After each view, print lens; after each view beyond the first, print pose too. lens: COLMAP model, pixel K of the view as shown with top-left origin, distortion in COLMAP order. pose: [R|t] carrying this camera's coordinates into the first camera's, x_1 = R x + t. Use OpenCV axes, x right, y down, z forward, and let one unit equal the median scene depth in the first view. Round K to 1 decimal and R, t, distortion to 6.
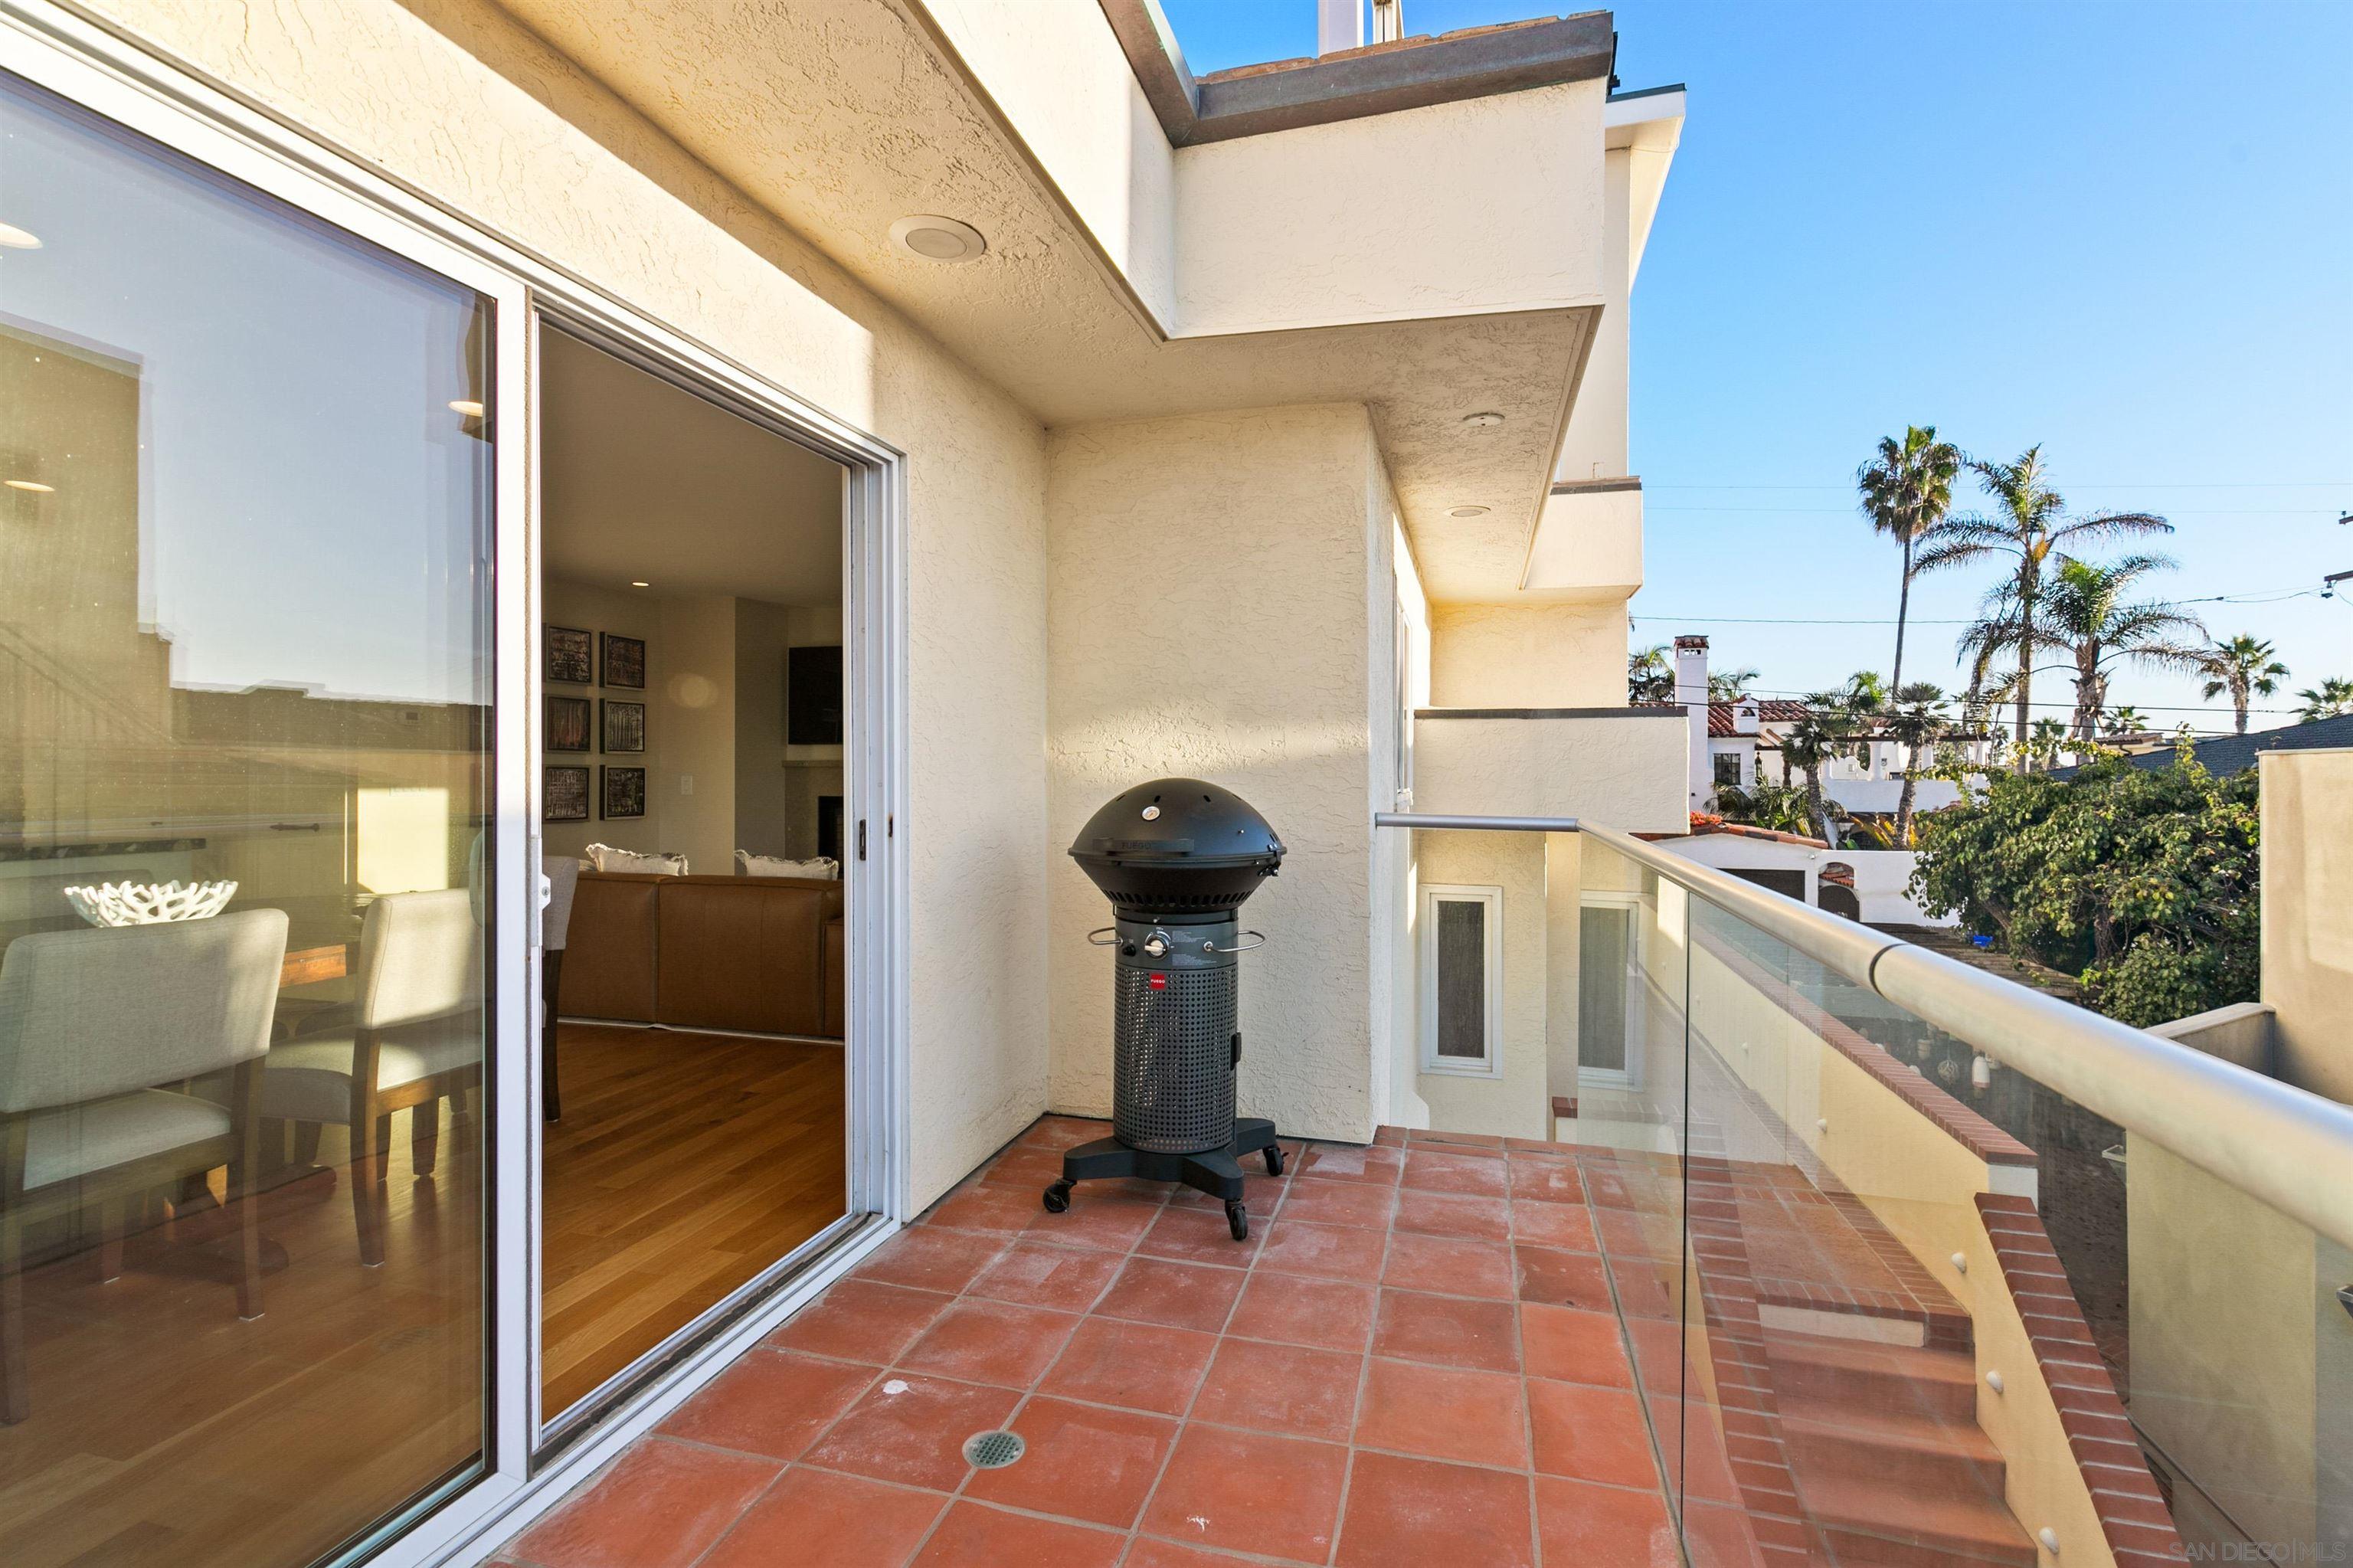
lens RADIAL K [[1081.9, 0, 1180.2], [0, 1081.9, 775.5], [0, 0, 1]] dist [0.001356, -0.000009]
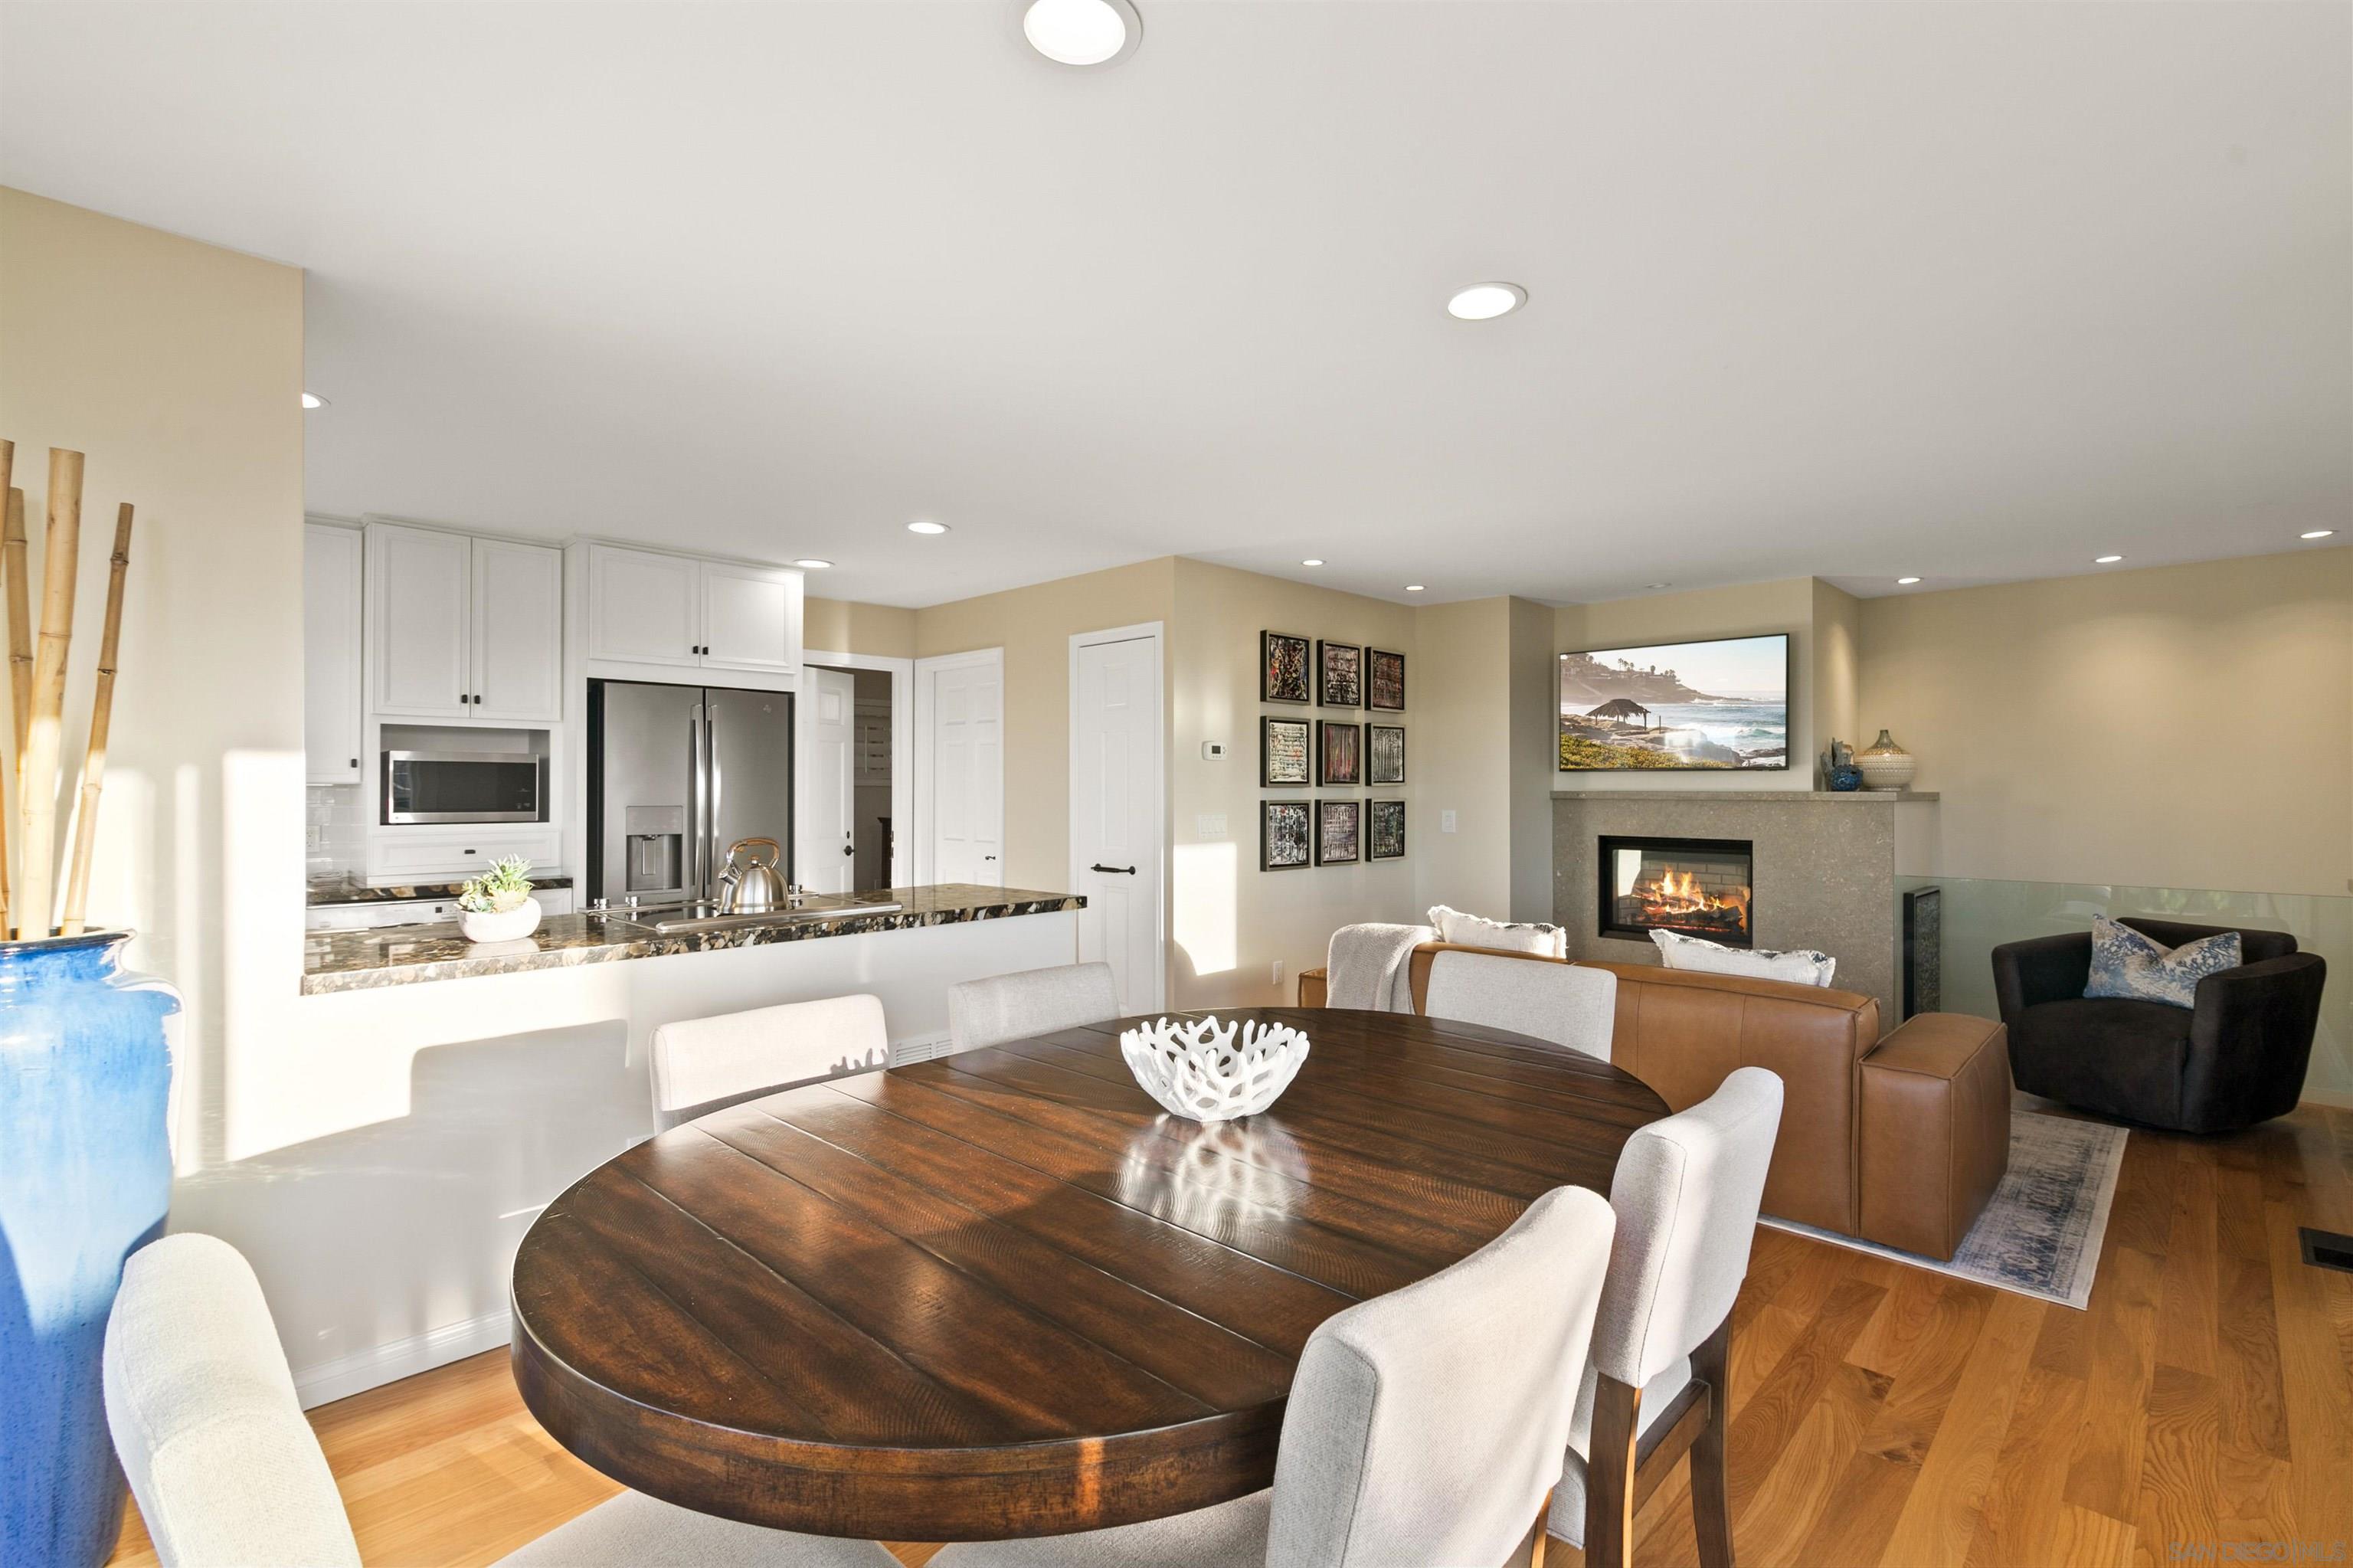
lens RADIAL K [[1081.9, 0, 1177.6], [0, 1081.9, 790.8], [0, 0, 1]] dist [0.001356, -0.000009]
pose [[0.875295, 0.000409, -0.483589, -0.245061], [0.000848, 0.999997, 0.002381, -0.018423], [0.483588, -0.002494, 0.875292, 0.157230]]
